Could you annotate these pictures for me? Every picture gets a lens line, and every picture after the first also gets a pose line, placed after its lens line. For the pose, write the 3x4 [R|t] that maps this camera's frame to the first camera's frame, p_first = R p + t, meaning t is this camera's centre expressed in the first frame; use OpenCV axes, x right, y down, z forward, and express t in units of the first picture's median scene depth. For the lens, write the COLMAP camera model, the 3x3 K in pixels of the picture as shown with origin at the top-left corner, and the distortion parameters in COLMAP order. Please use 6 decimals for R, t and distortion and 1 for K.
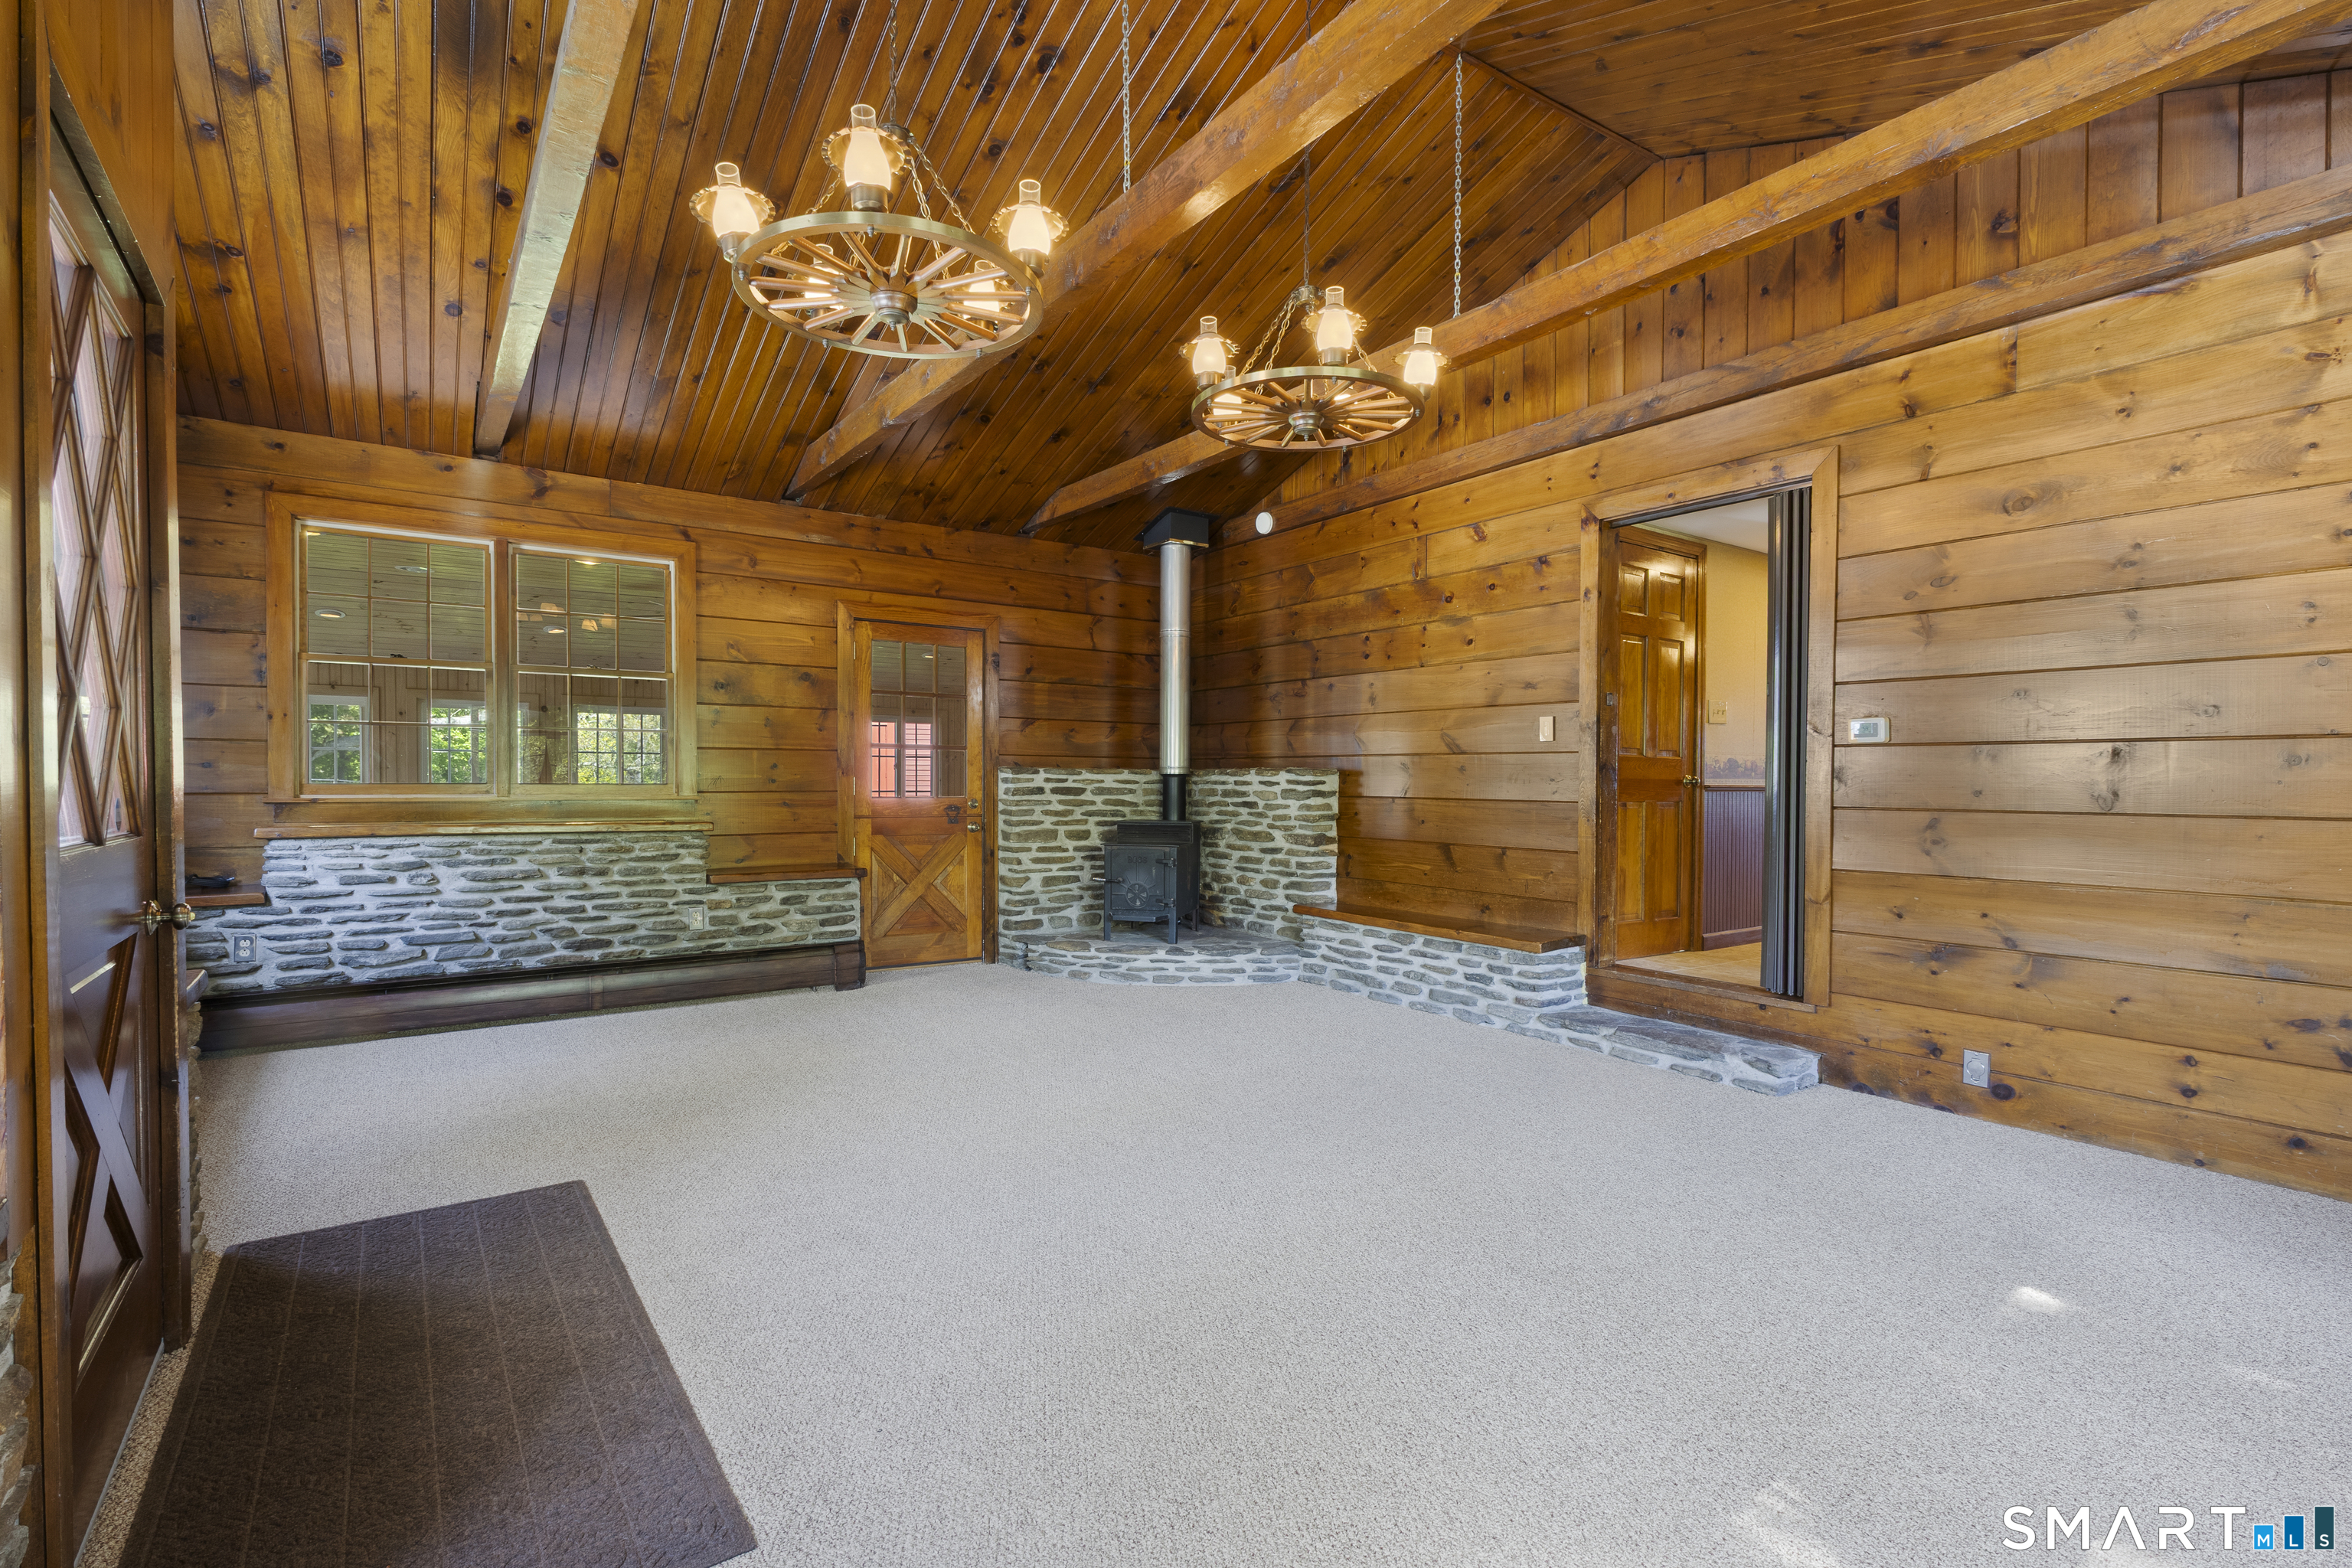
lens RADIAL K [[1091.8, 0, 1175.2], [0, 1091.8, 819.1], [0, 0, 1]] dist [0.000443, 0.000238]
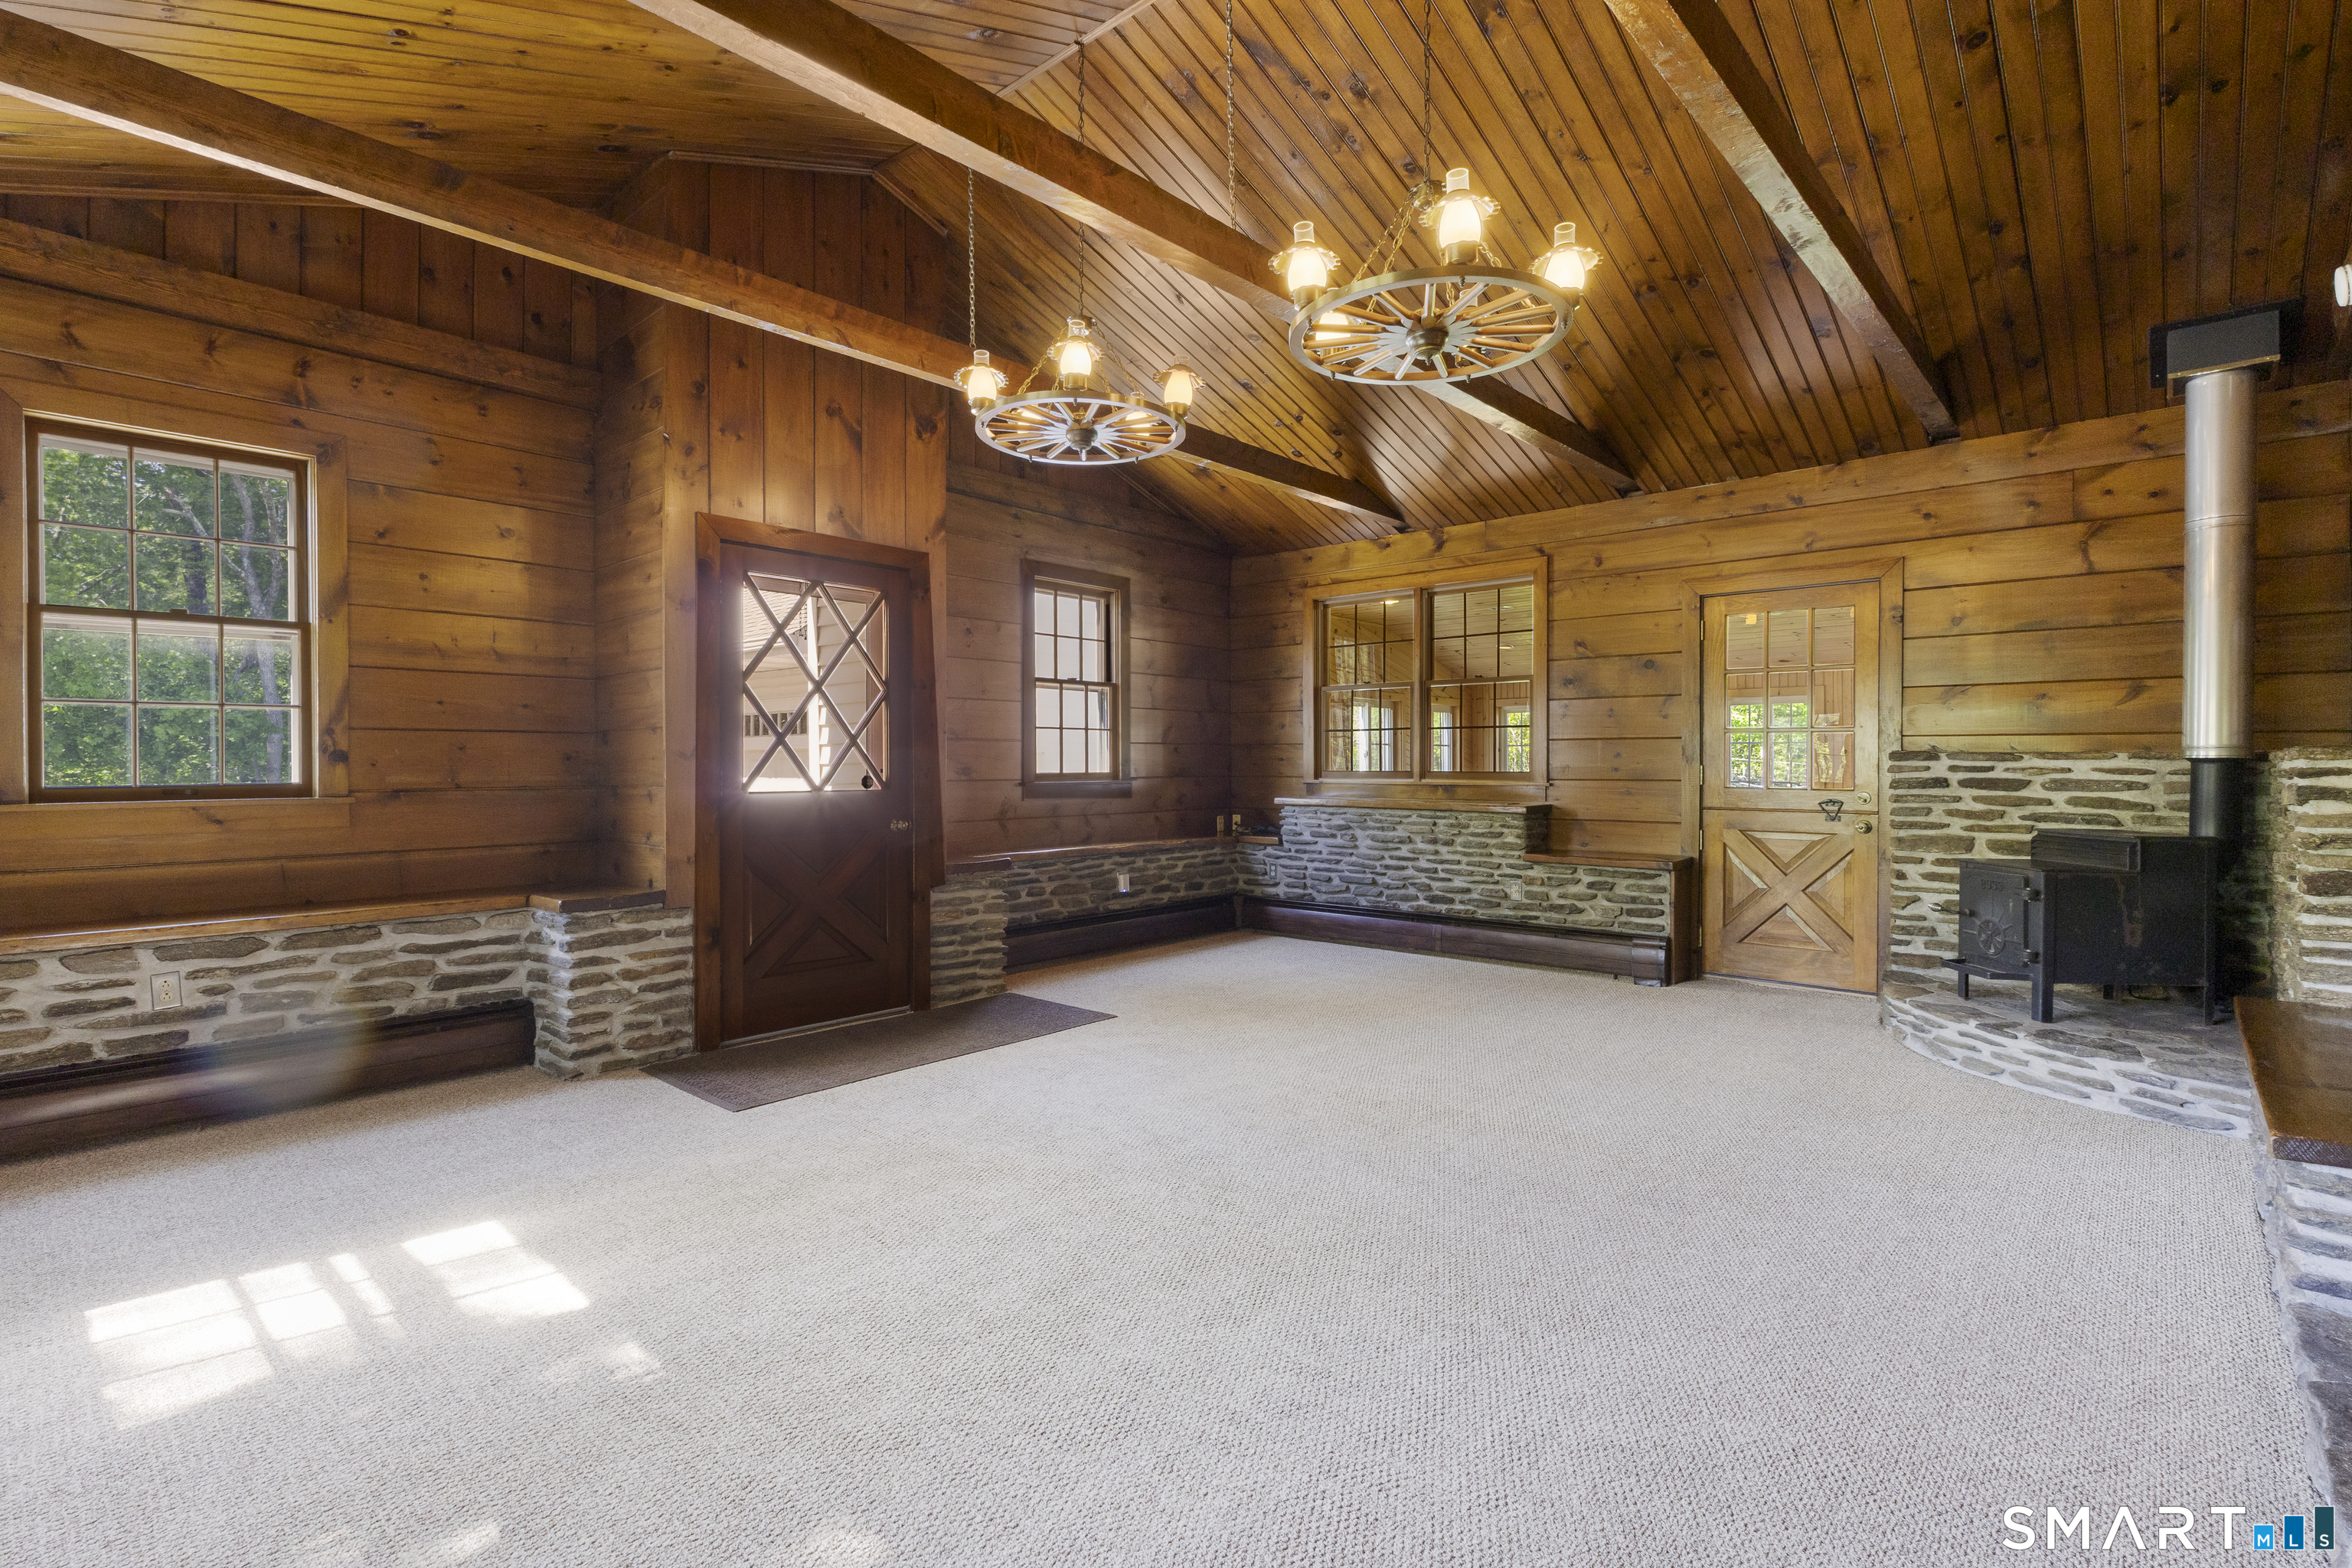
lens RADIAL K [[1108.5, 0, 1176.0], [0, 1108.5, 784.0], [0, 0, 1]] dist [-0.000956, -0.000013]
pose [[0.210292, 0.014984, -0.977524, 0.586584], [-0.033148, 0.999417, 0.008188, -0.016622], [0.977076, 0.030681, 0.210666, 0.392290]]
